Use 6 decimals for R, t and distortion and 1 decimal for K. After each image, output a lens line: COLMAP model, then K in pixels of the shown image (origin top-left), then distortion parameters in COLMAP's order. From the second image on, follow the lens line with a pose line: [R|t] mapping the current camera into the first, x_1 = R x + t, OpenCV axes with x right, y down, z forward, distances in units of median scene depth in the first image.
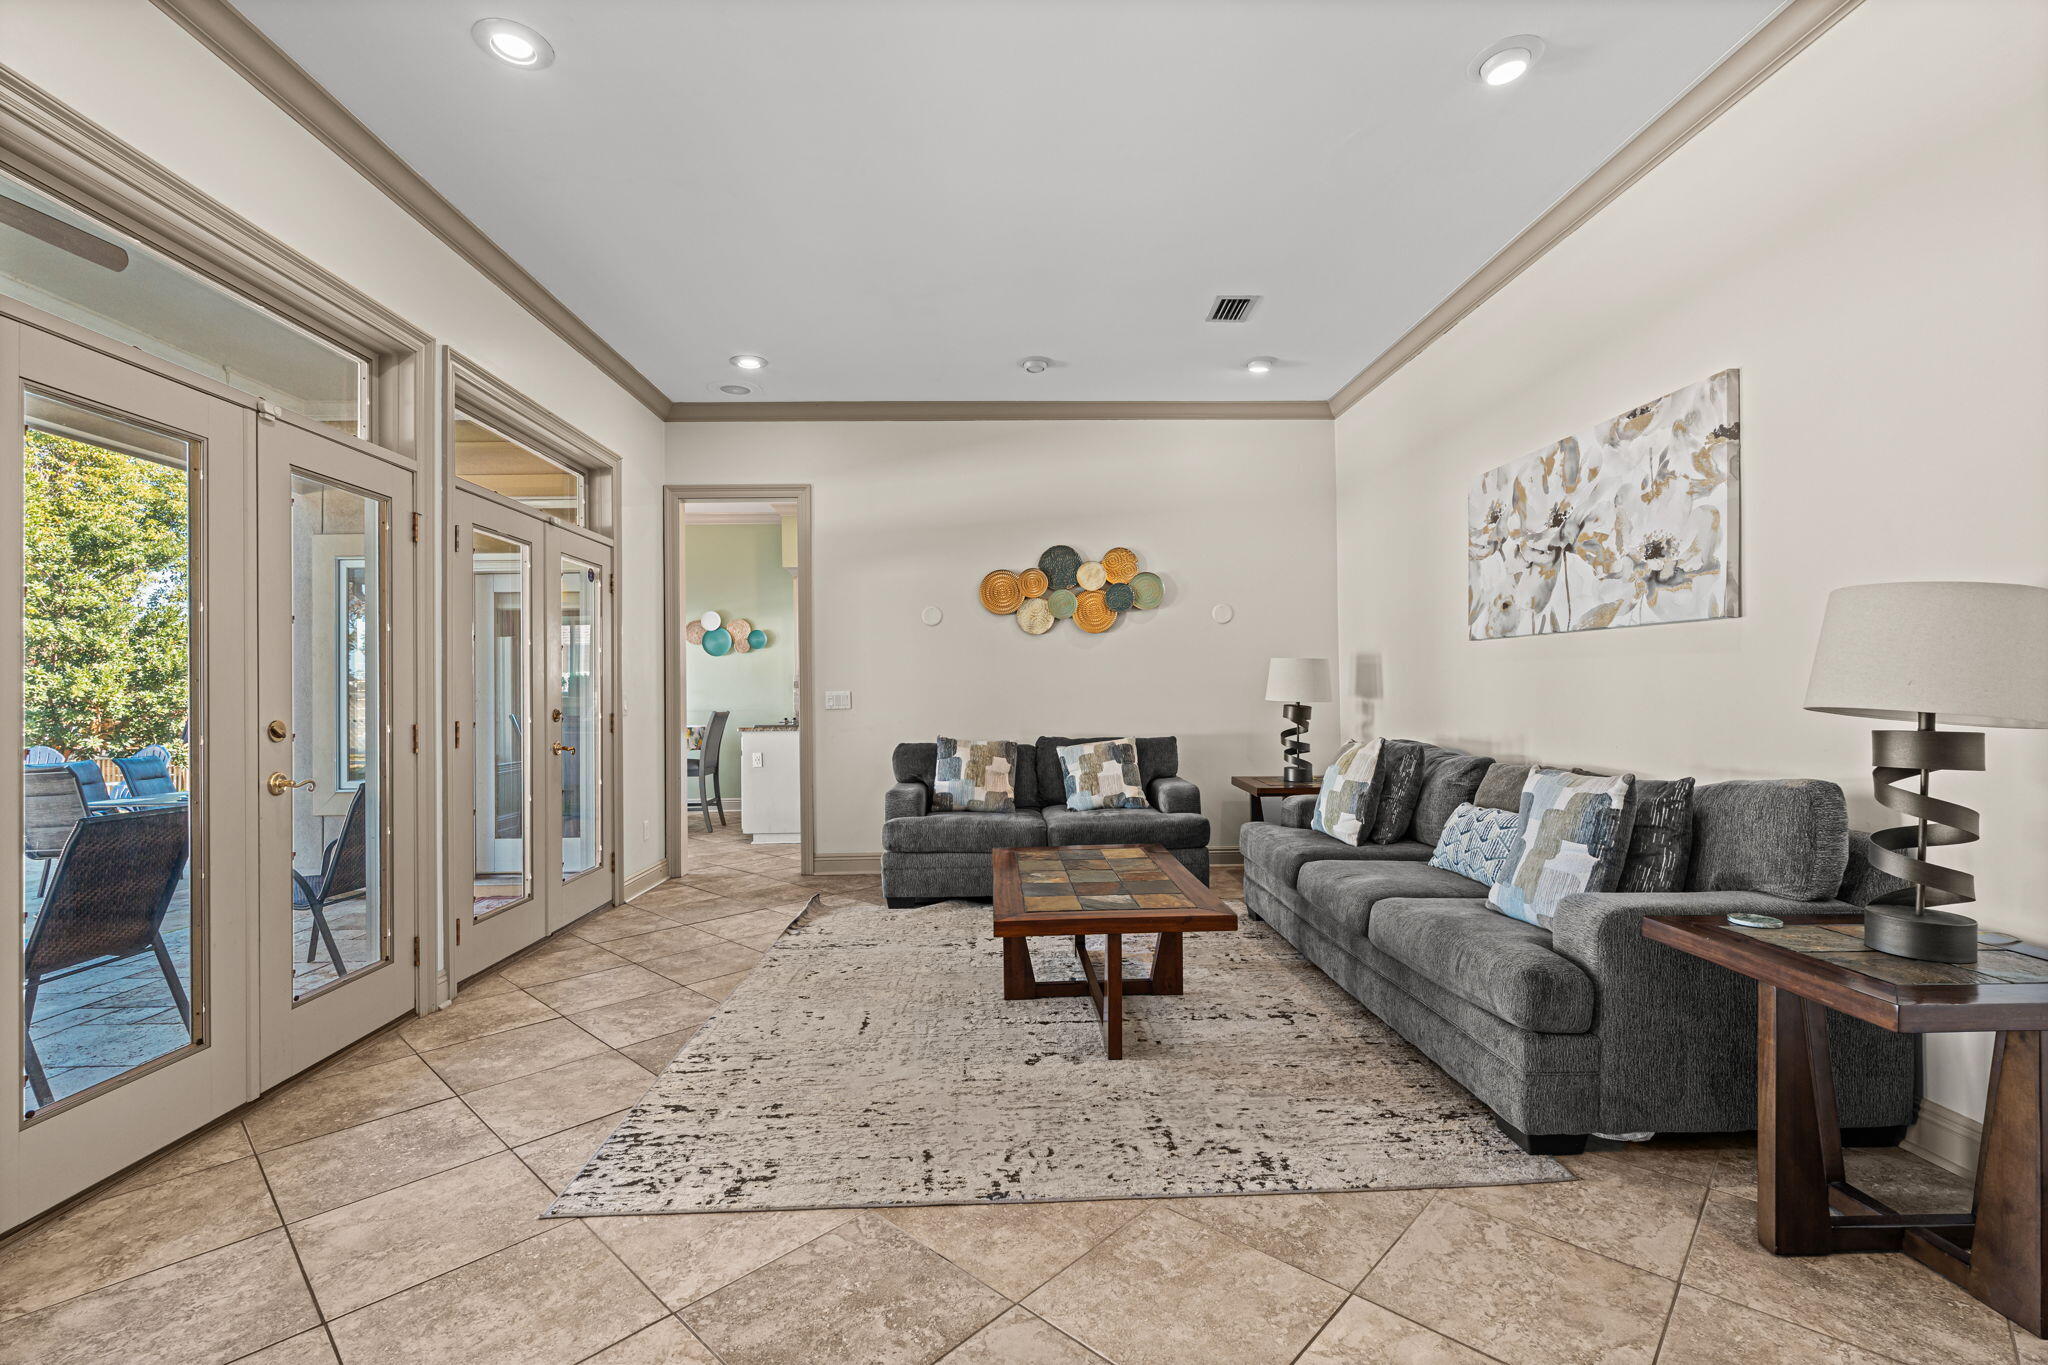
lens RADIAL K [[902.9, 0, 1015.7], [0, 902.9, 679.7], [0, 0, 1]] dist [-0.006045, 0.001020]
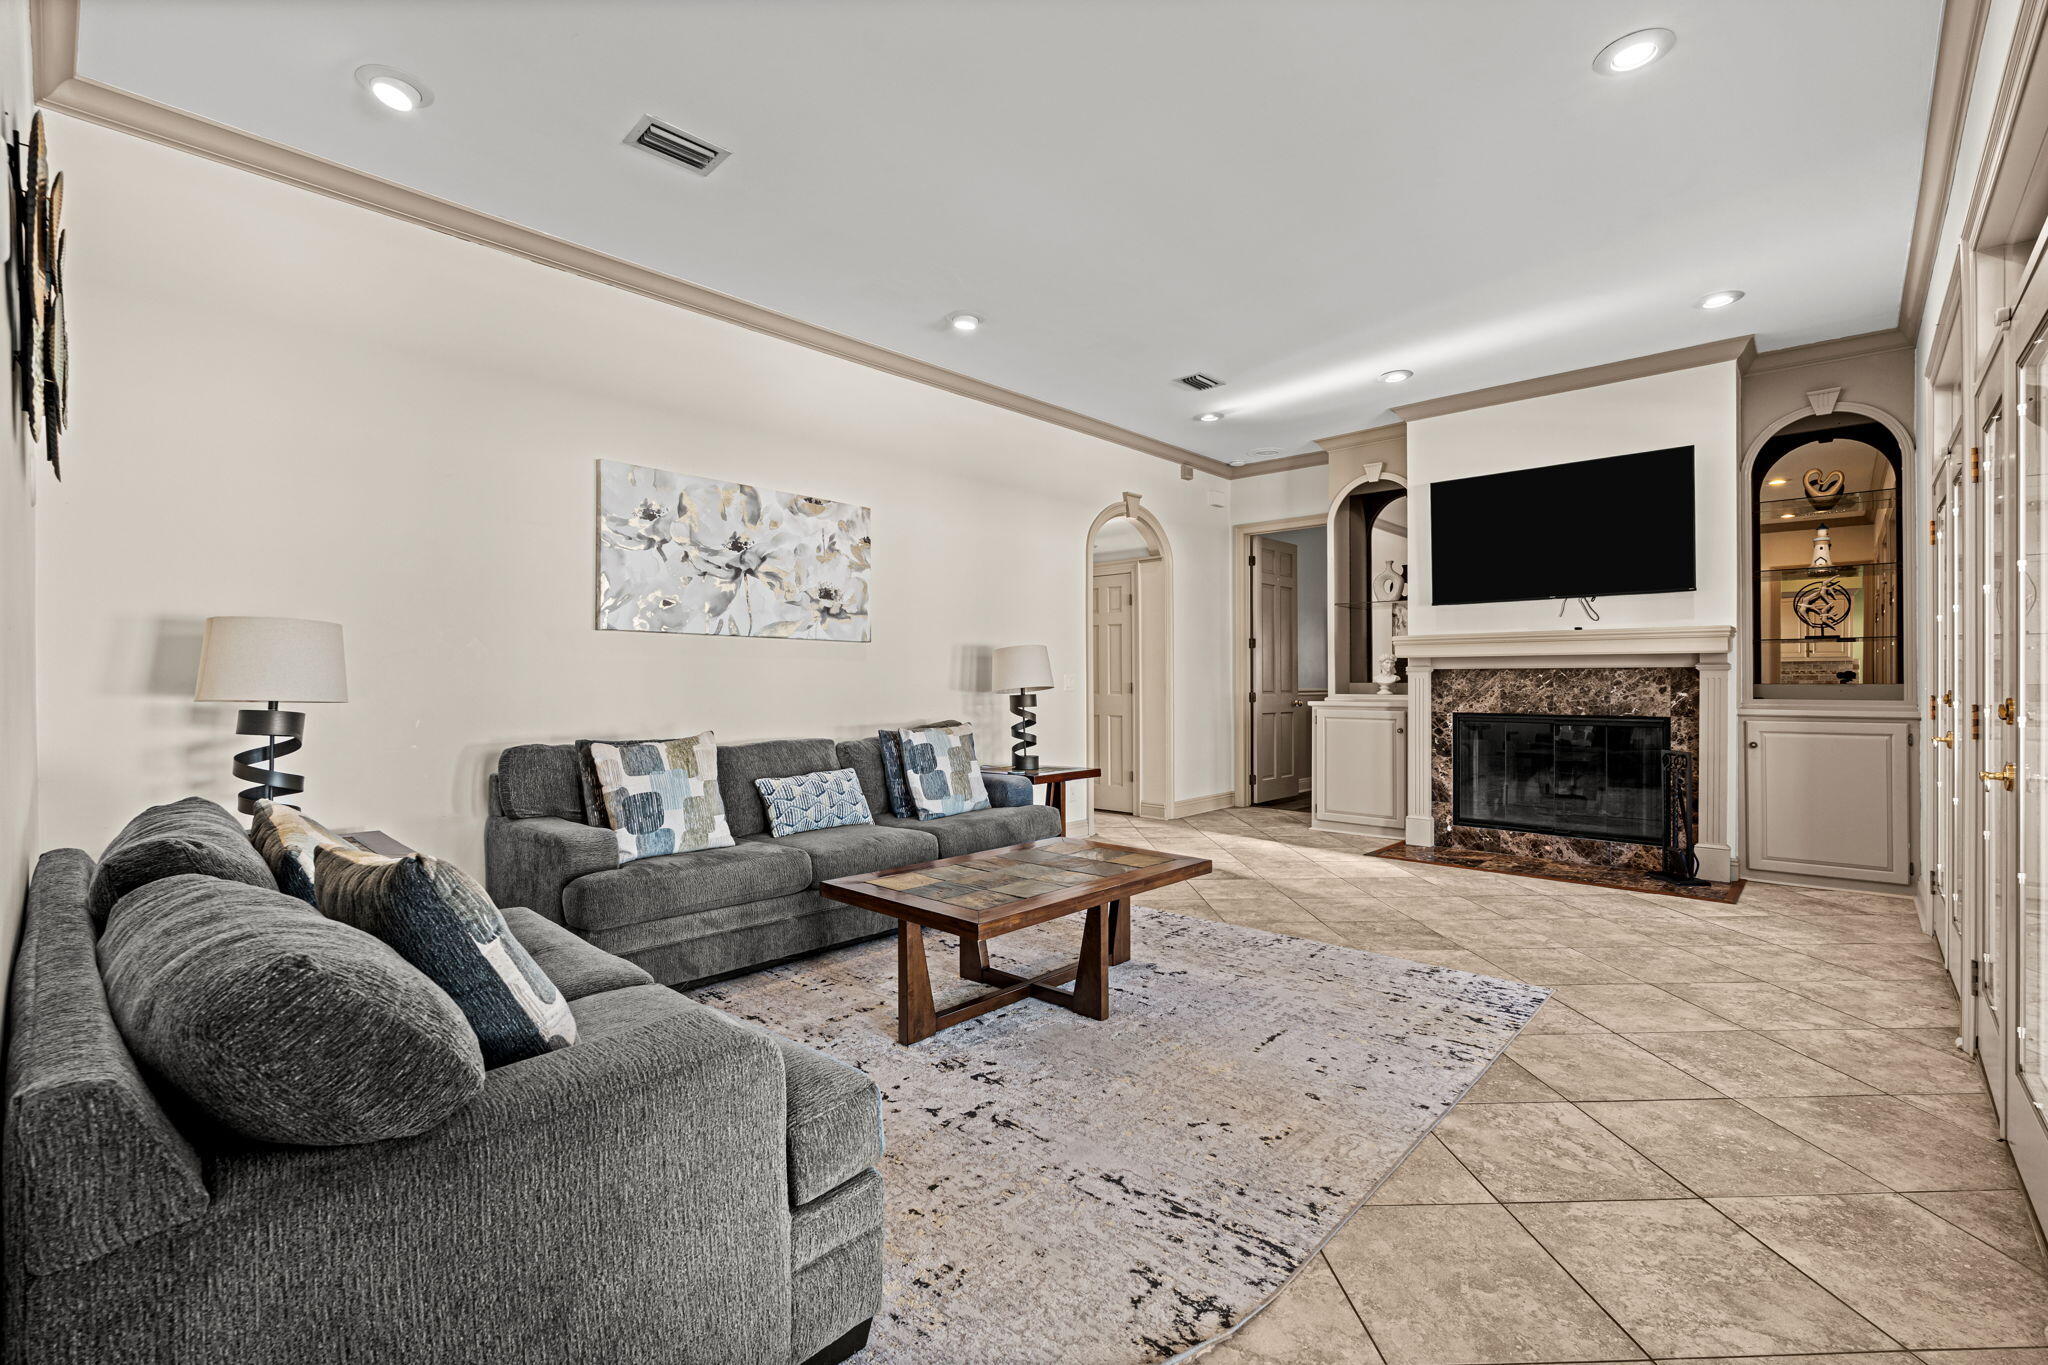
lens RADIAL K [[902.9, 0, 1019.5], [0, 902.9, 684.0], [0, 0, 1]] dist [-0.006045, 0.001020]
pose [[-0.717495, 0.008470, 0.696512, -0.656898], [0.000597, 0.999933, -0.011544, 0.034655], [-0.696564, -0.007867, -0.717452, 1.936470]]
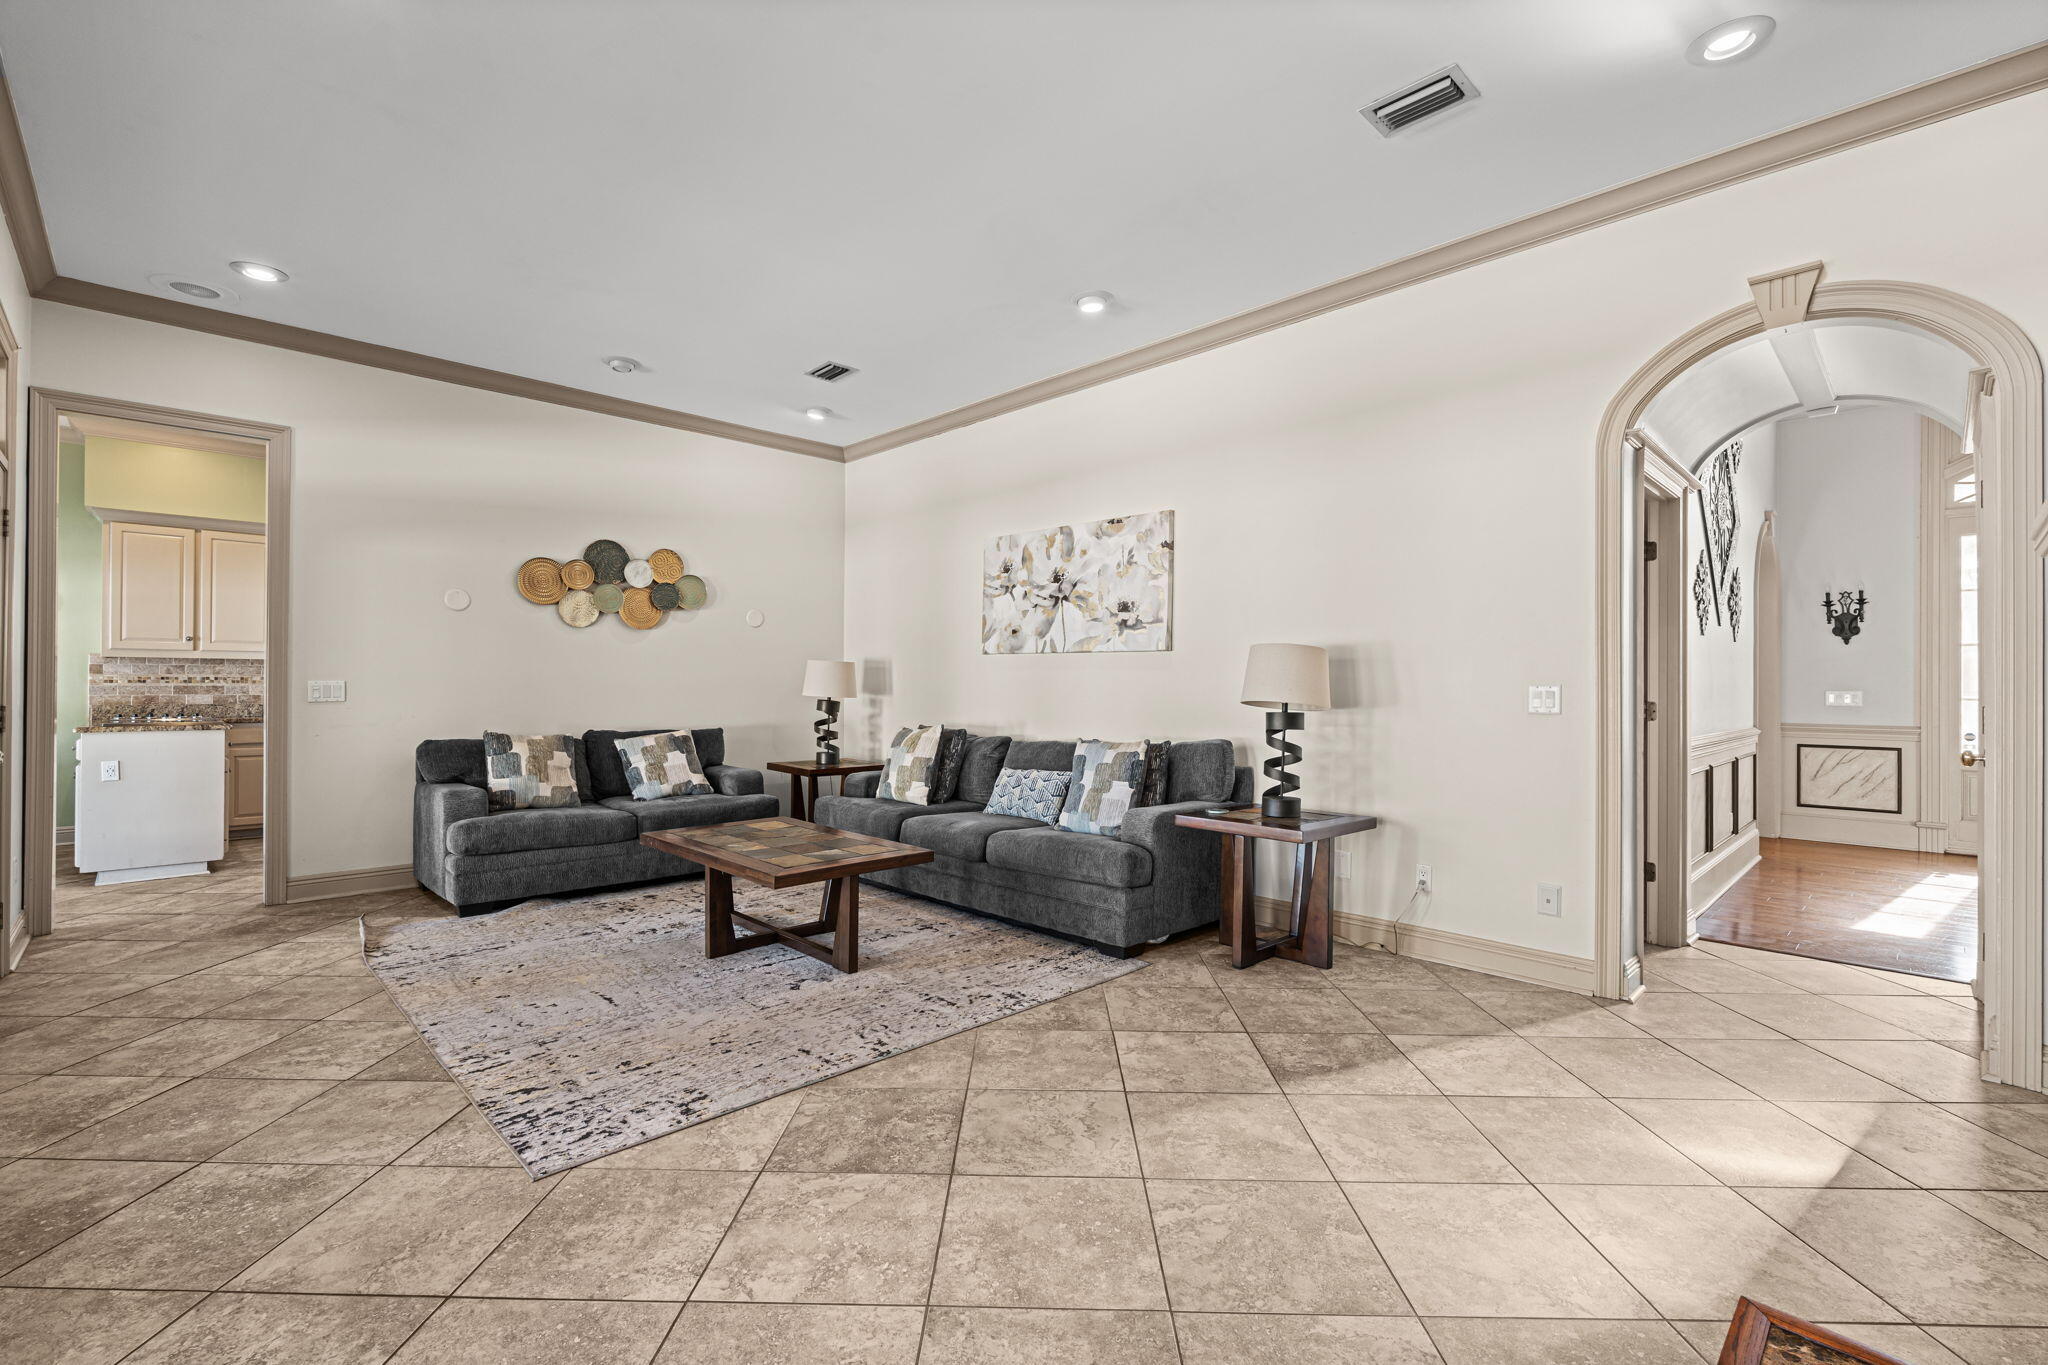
lens RADIAL K [[902.9, 0, 1021.7], [0, 902.9, 678.4], [0, 0, 1]] dist [-0.006045, 0.001020]
pose [[0.737731, 0.022094, 0.674734, -0.557036], [-0.022895, 0.999708, -0.007702, 0.004799], [-0.674707, -0.009767, 0.738021, -0.102946]]
